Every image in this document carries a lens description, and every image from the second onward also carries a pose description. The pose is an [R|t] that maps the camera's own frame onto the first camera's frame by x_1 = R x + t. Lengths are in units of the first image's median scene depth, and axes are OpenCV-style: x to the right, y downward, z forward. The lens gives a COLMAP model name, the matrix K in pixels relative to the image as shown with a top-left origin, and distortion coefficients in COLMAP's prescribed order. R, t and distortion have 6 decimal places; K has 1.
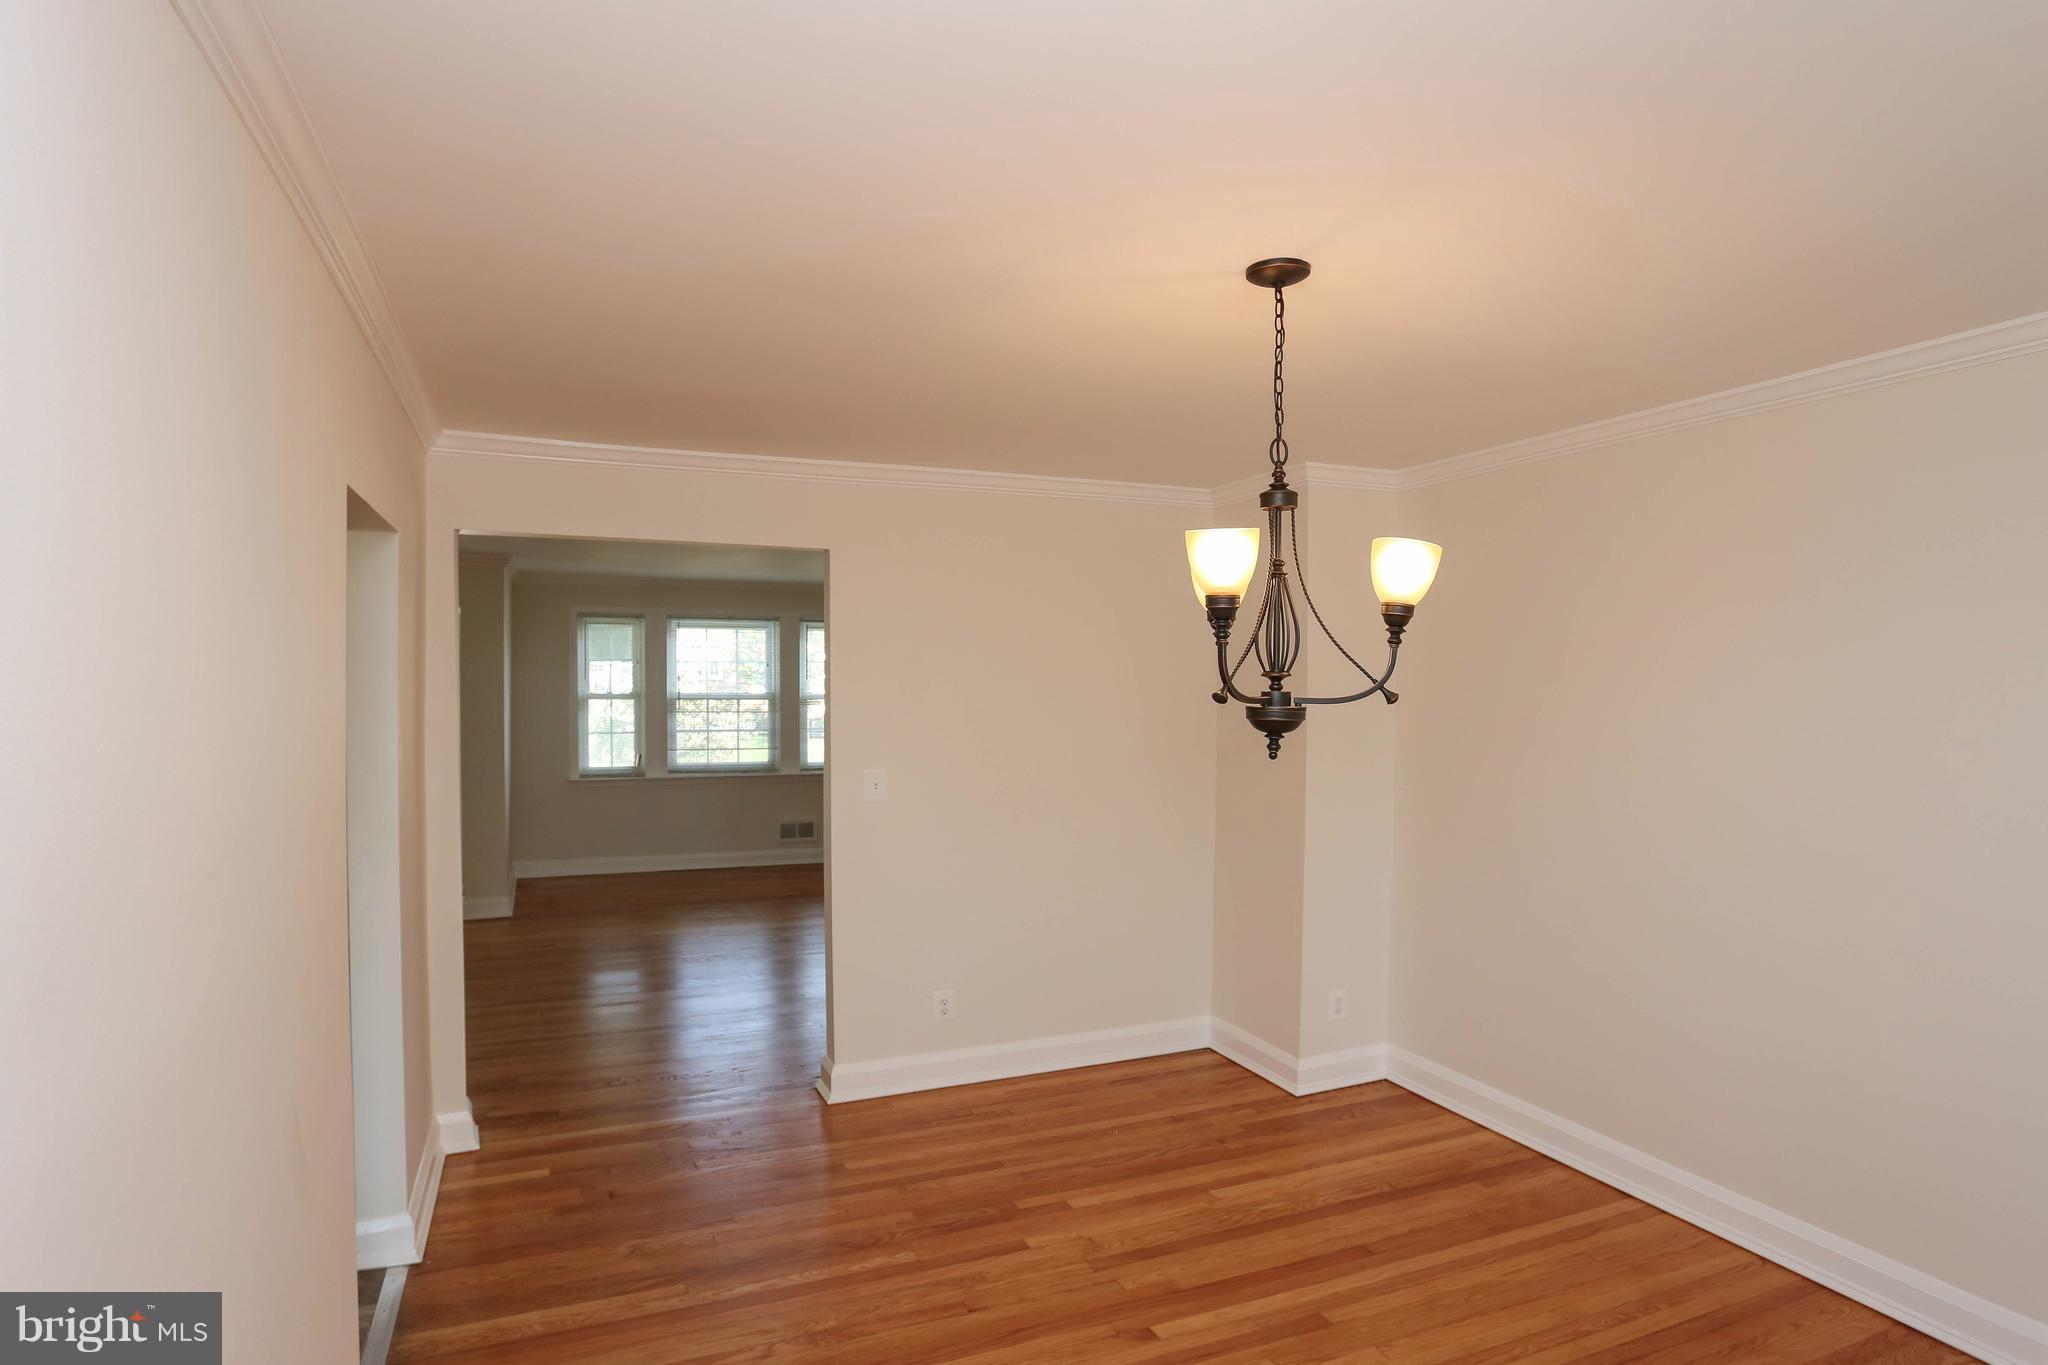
lens RADIAL K [[1118.8, 0, 1078.0], [0, 1118.8, 680.6], [0, 0, 1]] dist [-0.089085, 0.050709]
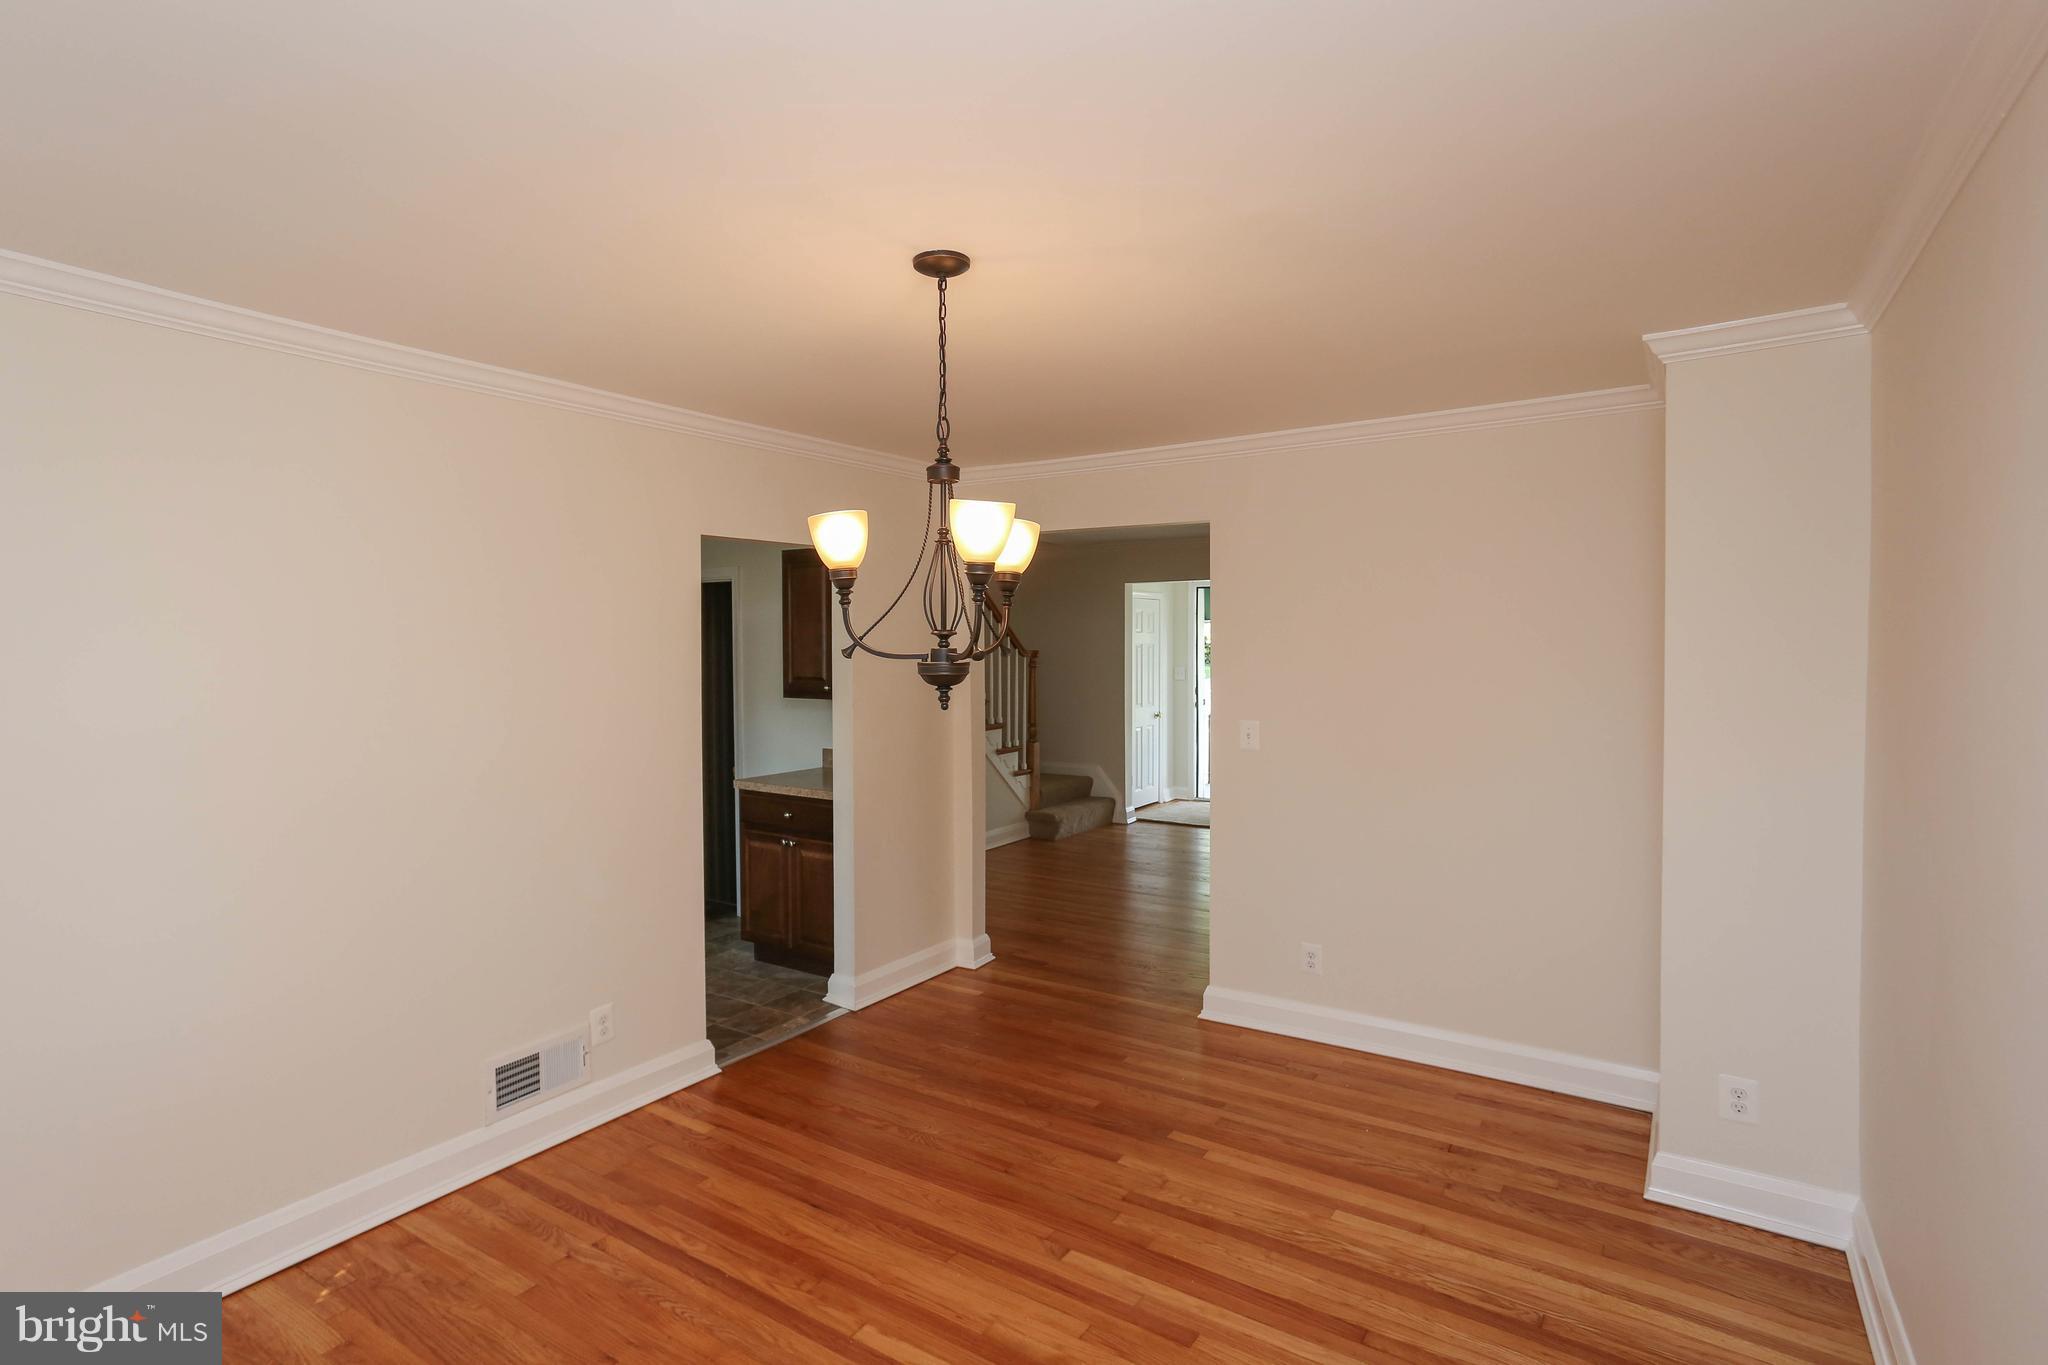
lens RADIAL K [[1091.0, 0, 1011.0], [0, 1091.0, 644.5], [0, 0, 1]] dist [-0.042066, 0.046777]
pose [[0.506828, -0.003522, -0.862040, 0.618274], [0.010119, 0.999947, 0.001864, 0.002523], [0.861988, -0.009668, 0.506837, 0.278543]]
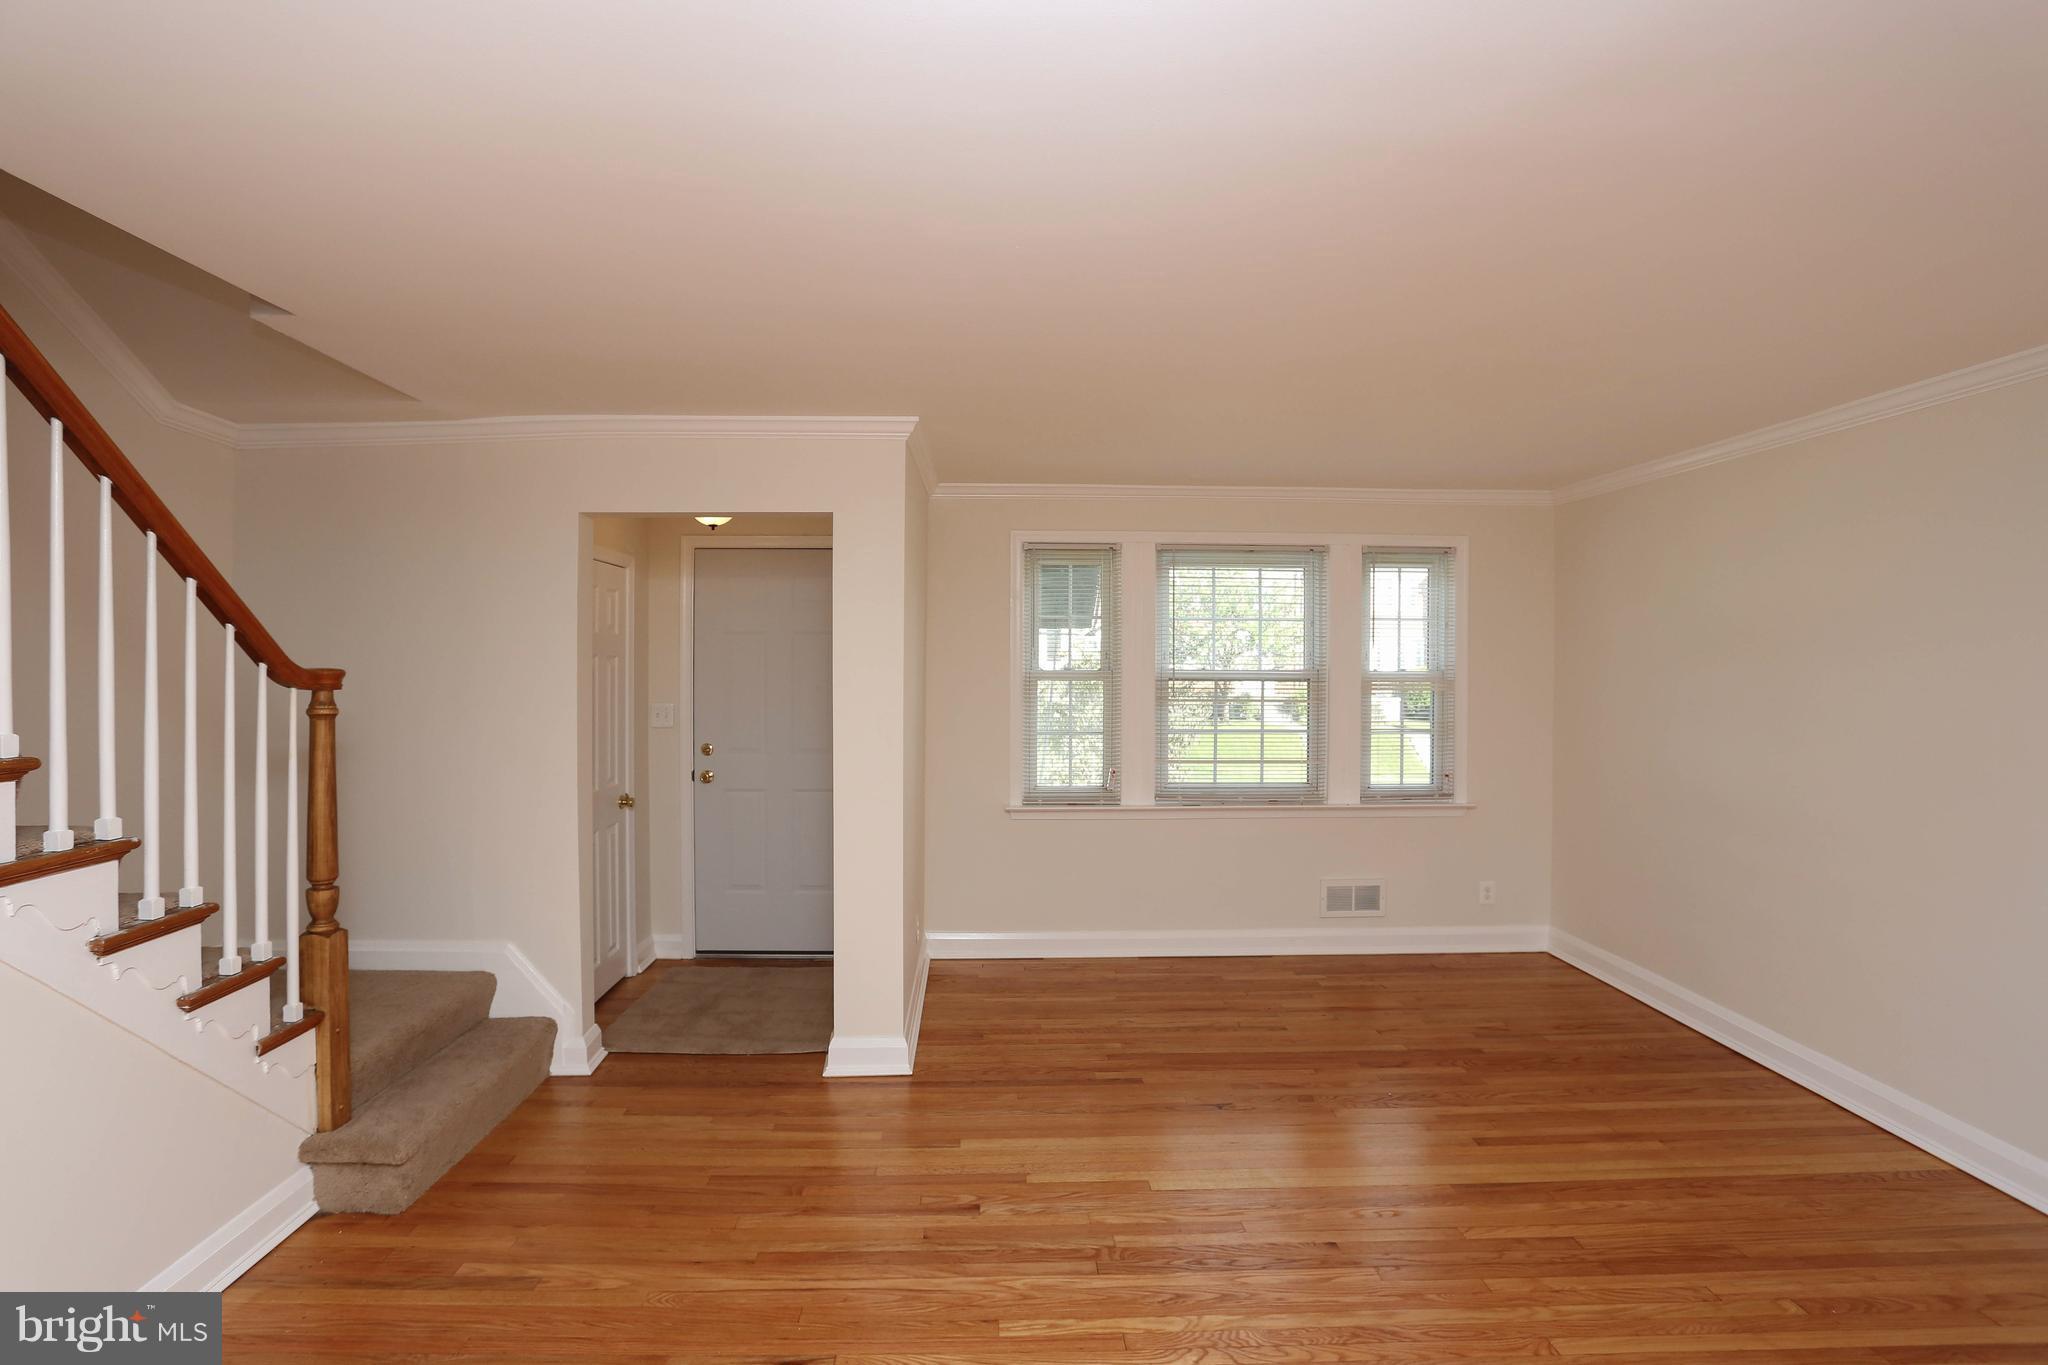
lens RADIAL K [[1009.4, 0, 1044.7], [0, 1009.4, 684.4], [0, 0, 1]] dist [-0.033155, 0.019366]
pose [[0.928027, 0.005073, -0.372479, -0.444870], [0.001505, 0.999848, 0.017367, 0.018389], [0.372511, -0.016678, 0.927878, 0.923184]]
